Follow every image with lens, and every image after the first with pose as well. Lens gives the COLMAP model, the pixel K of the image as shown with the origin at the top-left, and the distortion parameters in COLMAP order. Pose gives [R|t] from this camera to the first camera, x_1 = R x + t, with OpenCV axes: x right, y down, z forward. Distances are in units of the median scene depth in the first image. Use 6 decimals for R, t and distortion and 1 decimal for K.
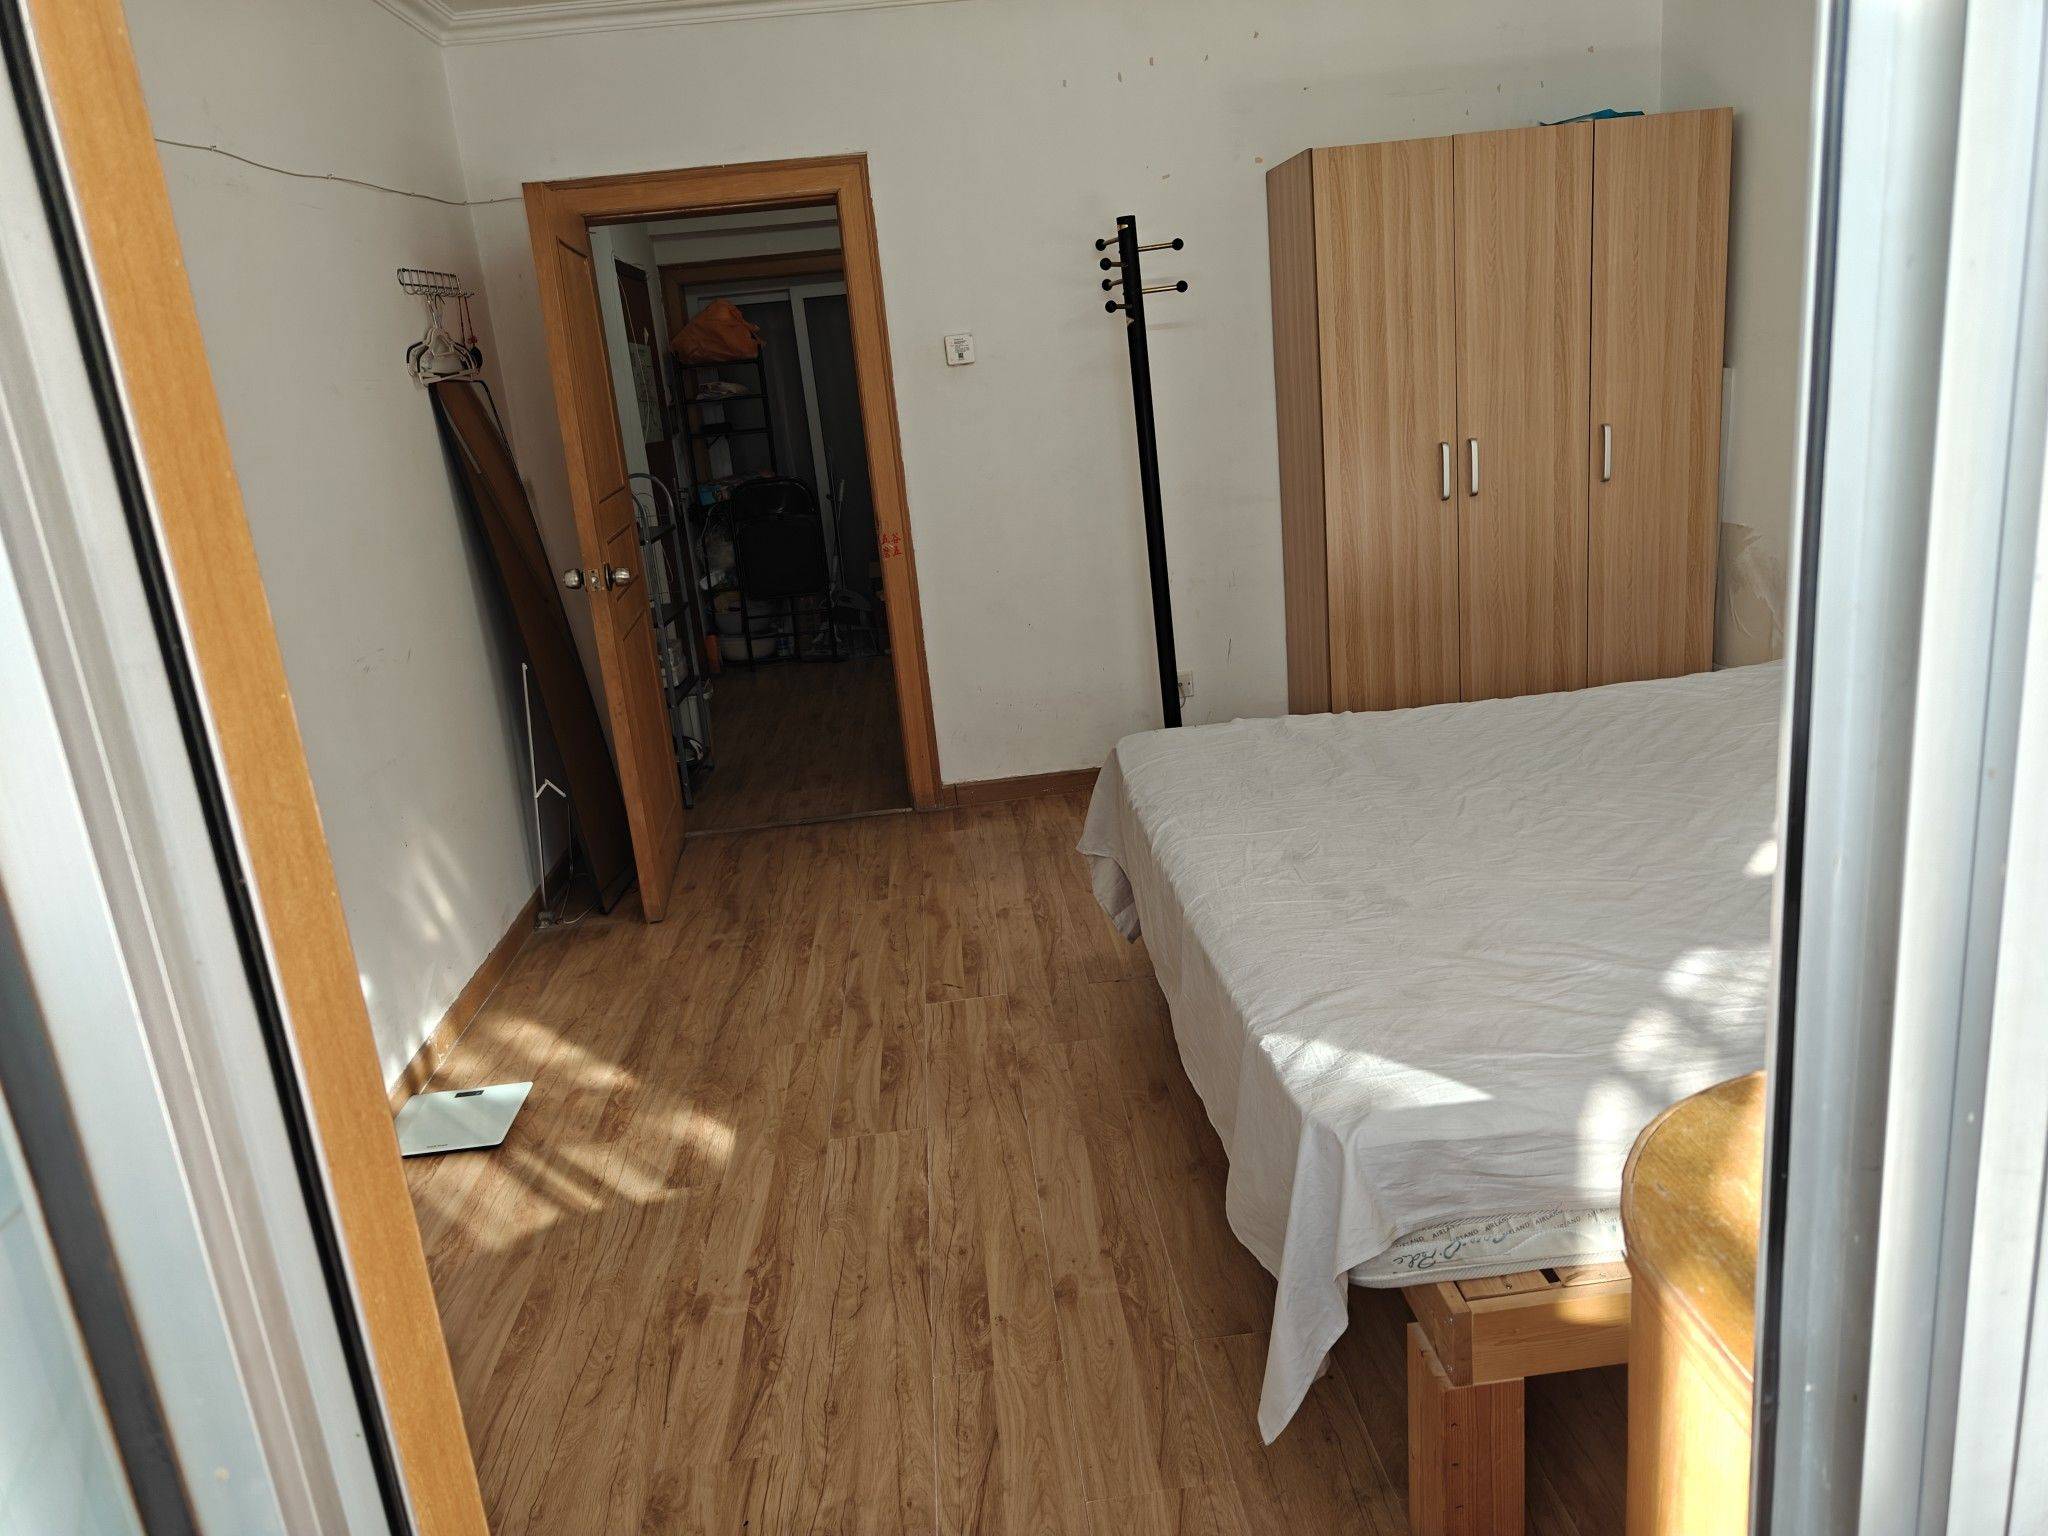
lens RADIAL K [[1421.5, 0, 1029.2], [0, 1421.5, 748.3], [0, 0, 1]] dist [0.001529, -0.002268]
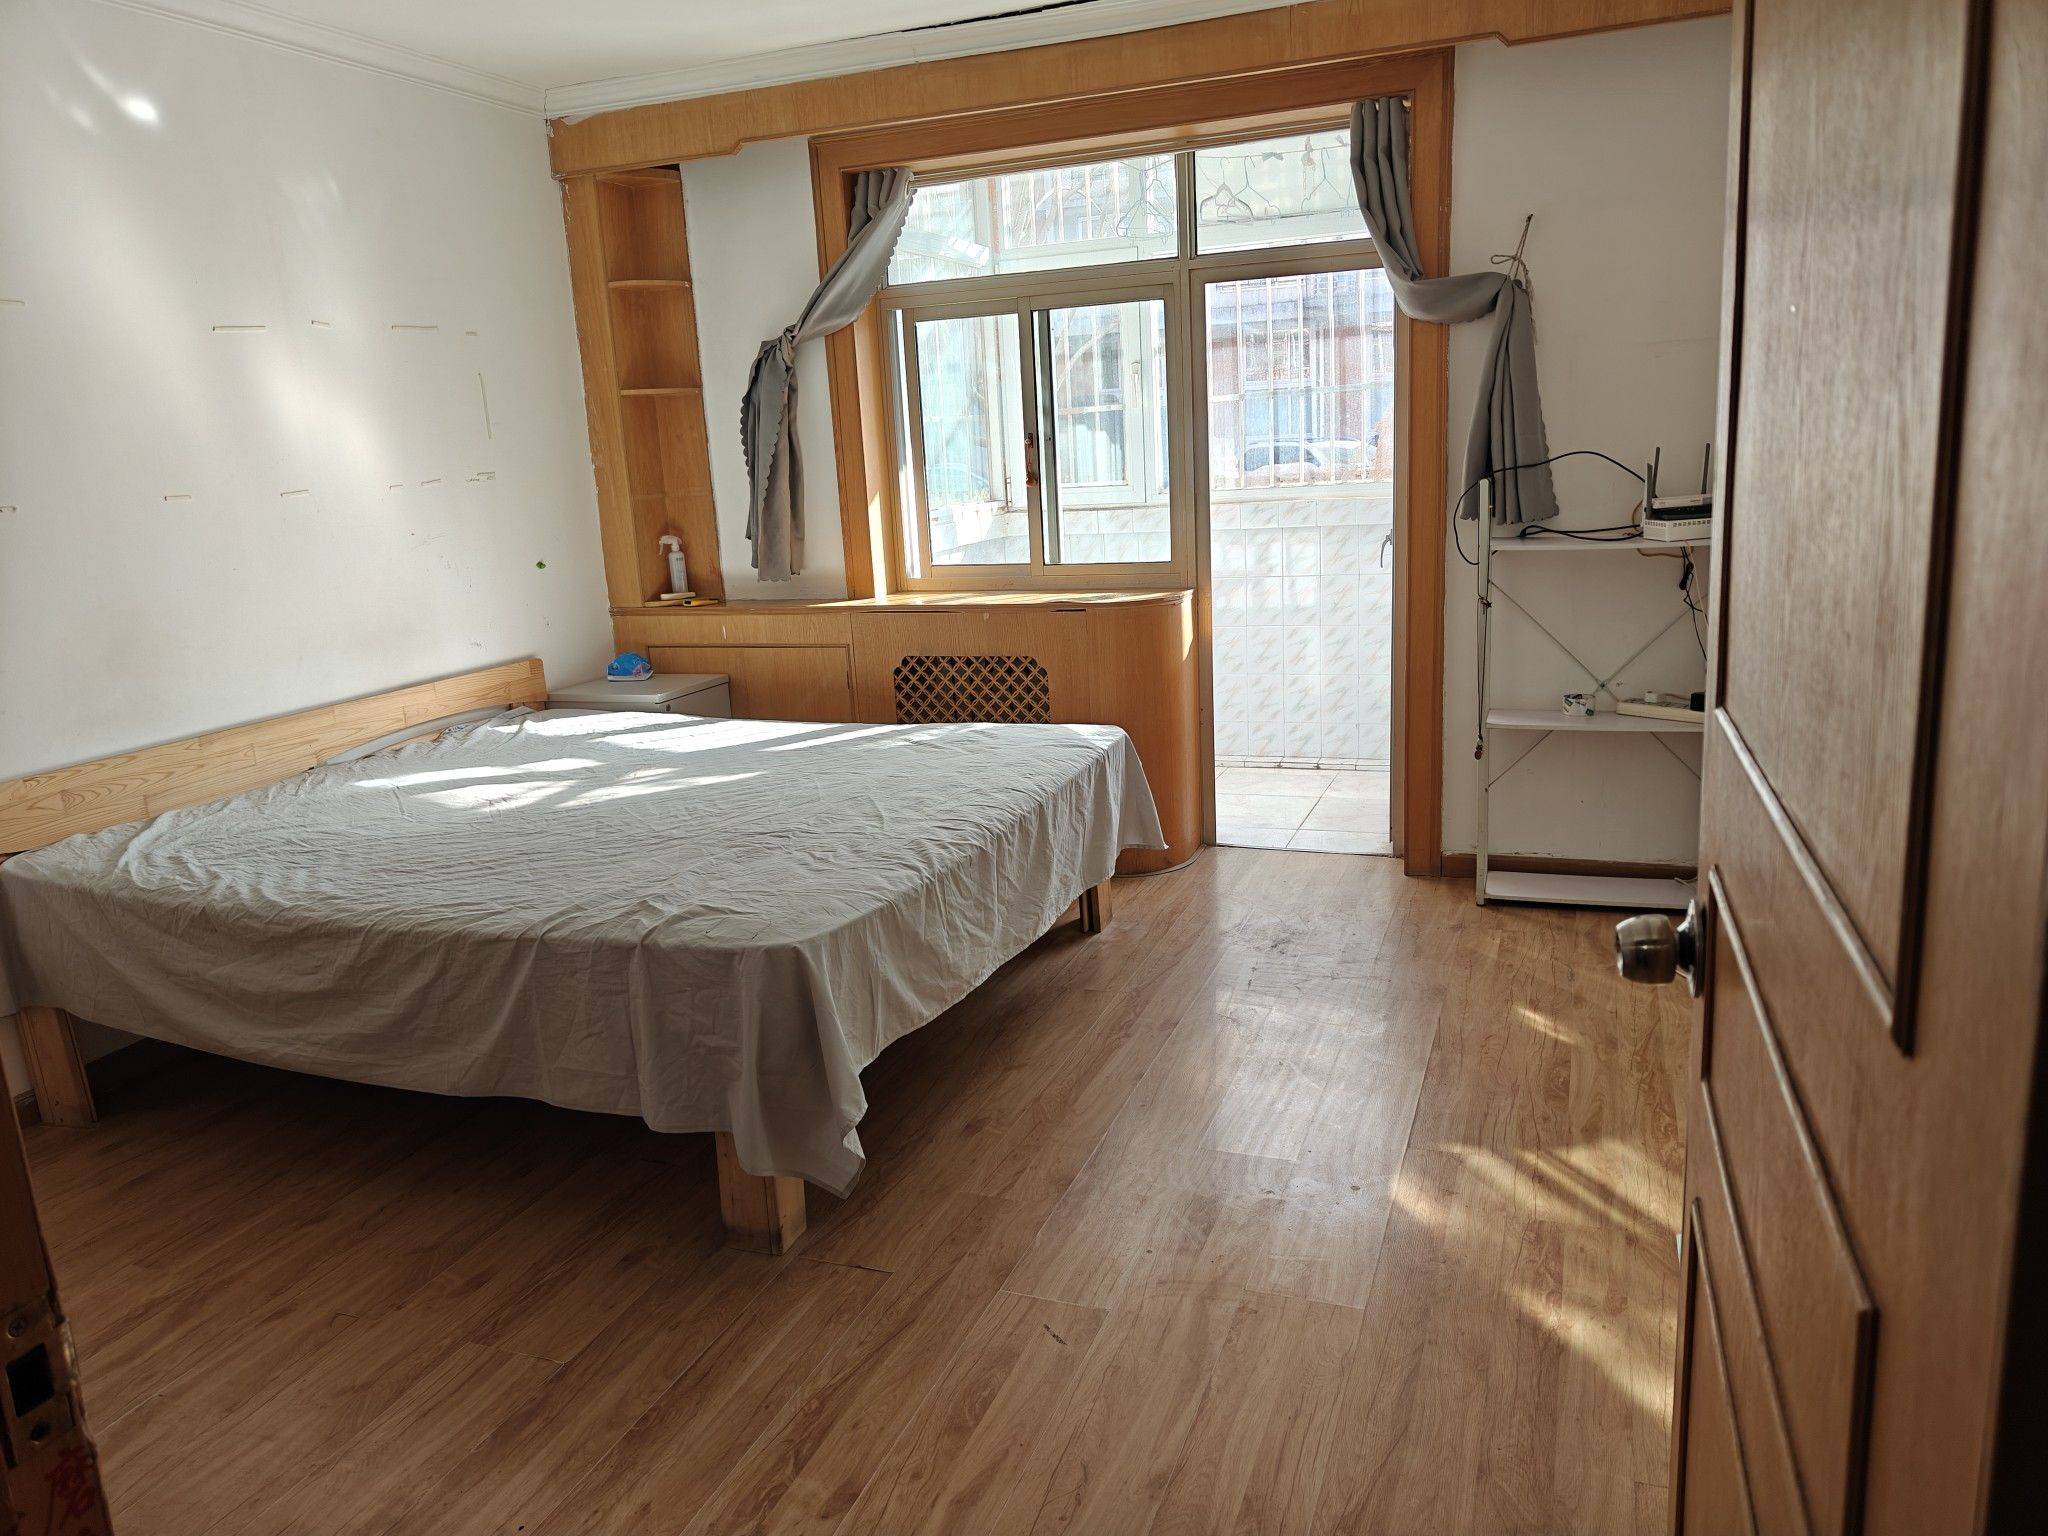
lens RADIAL K [[1421.5, 0, 1026.8], [0, 1421.5, 777.1], [0, 0, 1]] dist [0.001529, -0.002268]
pose [[-0.890373, 0.034443, 0.453926, -0.333416], [0.245560, 0.875963, 0.415198, -0.318043], [-0.383322, 0.481148, -0.788392, 1.329779]]
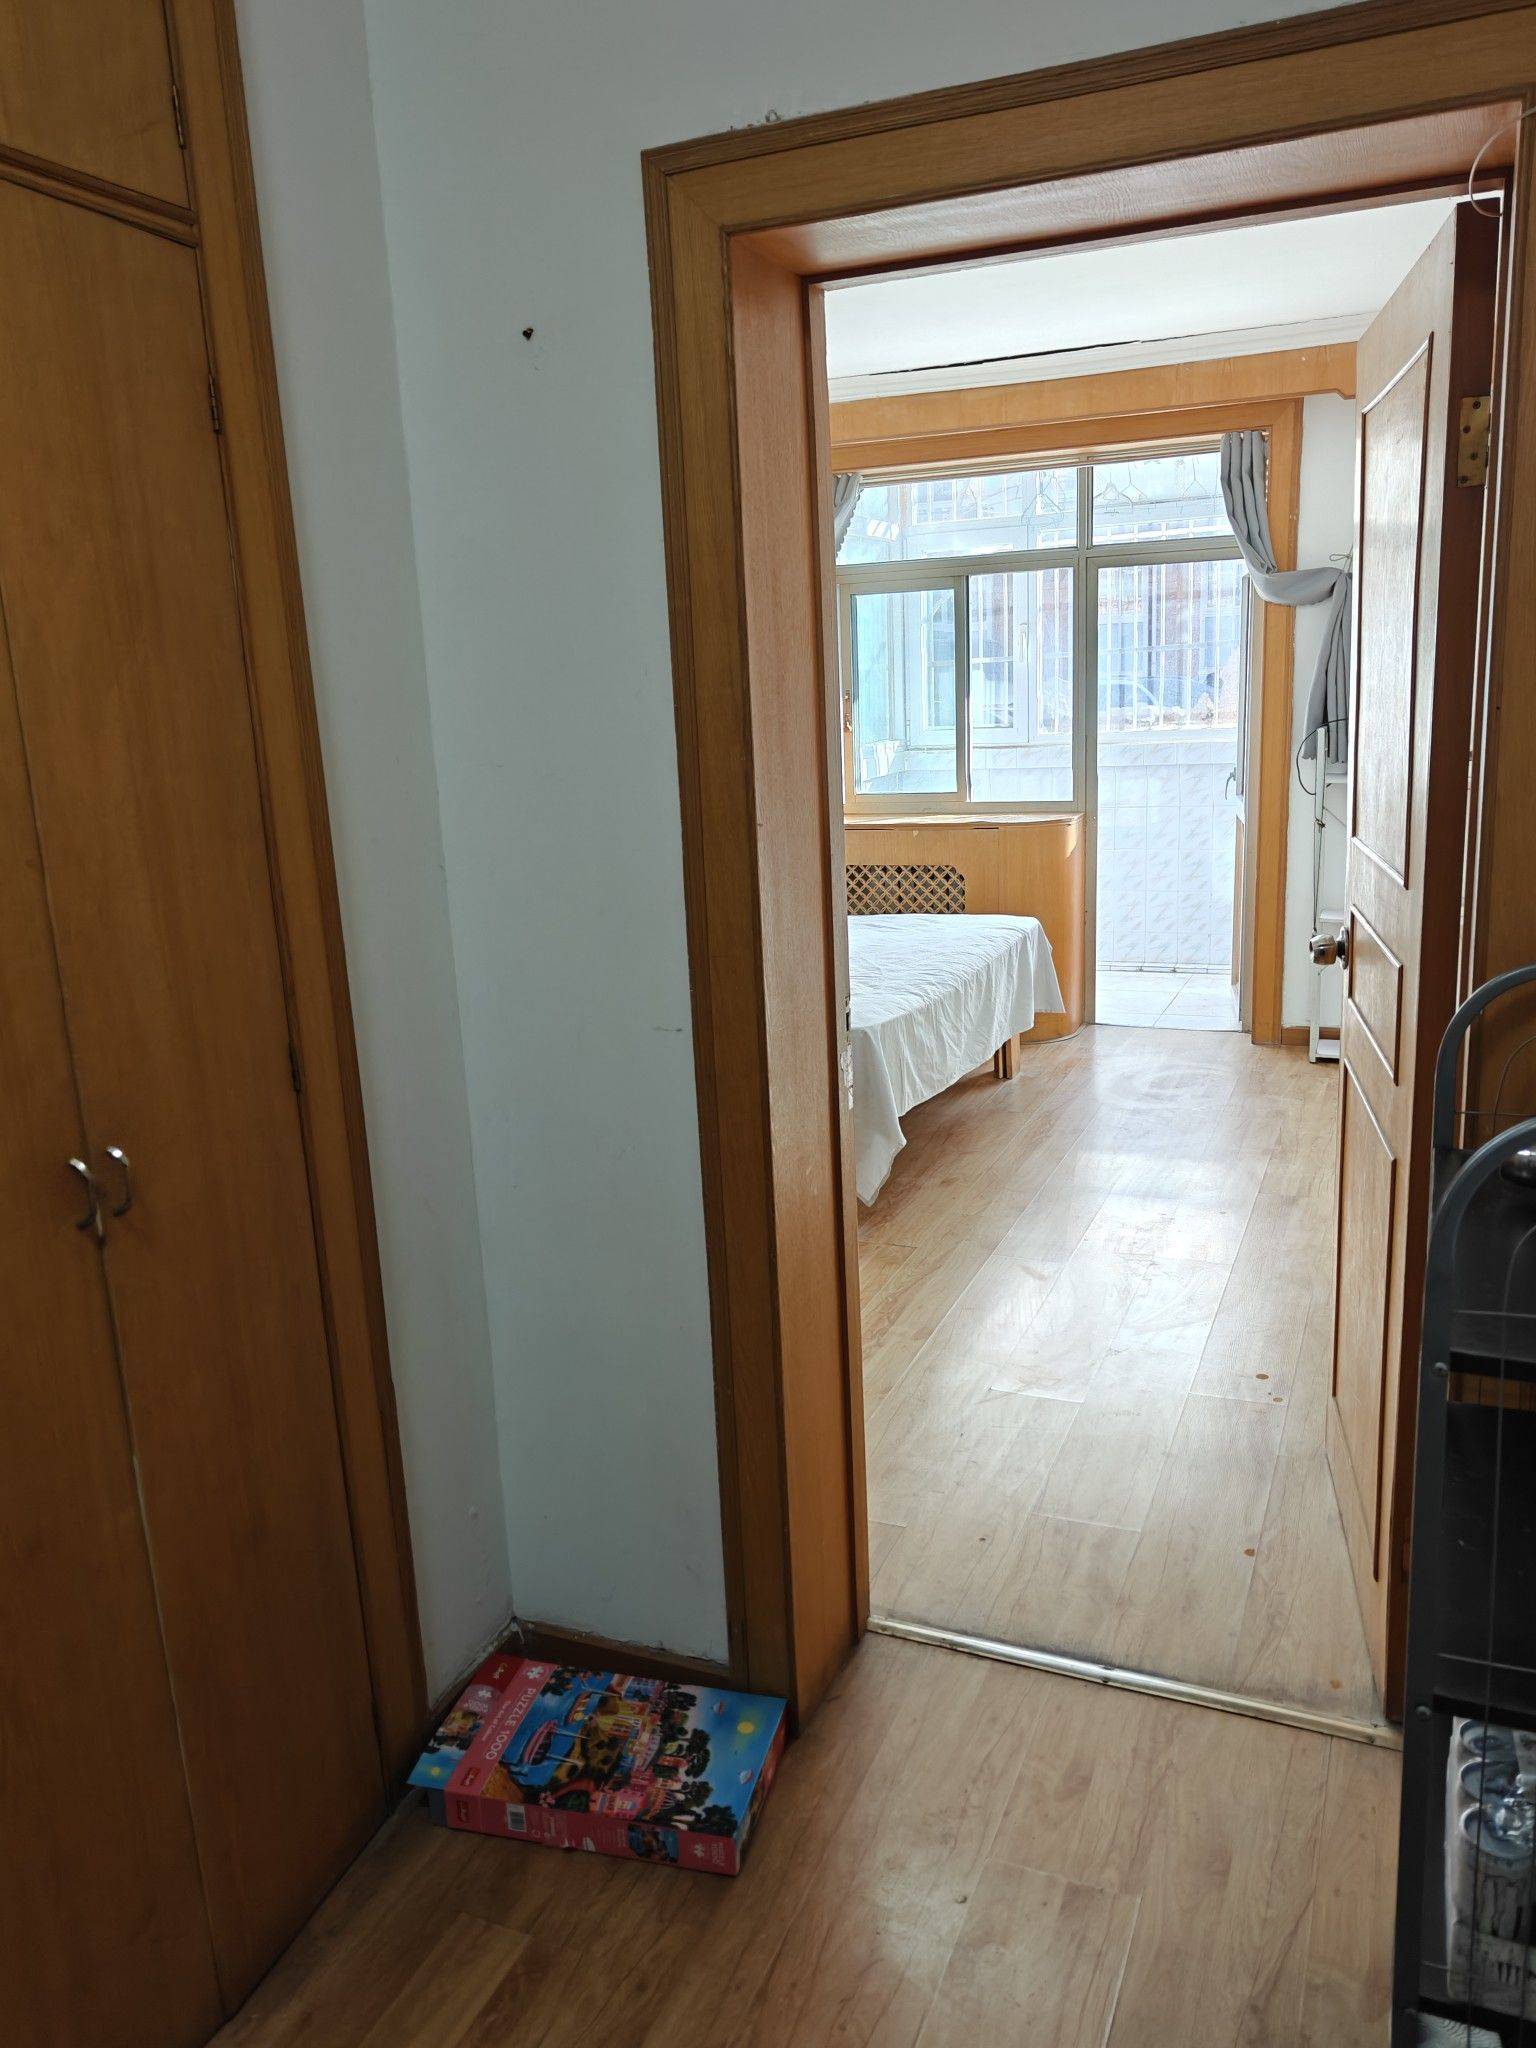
lens RADIAL K [[1475.3, 0, 783.6], [0, 1475.3, 1029.0], [0, 0, 1]] dist [-0.002622, -0.008917]
pose [[-0.873741, 0.018020, 0.486057, -0.398172], [0.245028, 0.879554, 0.407856, -0.444216], [-0.420163, 0.475458, -0.772918, 1.723481]]
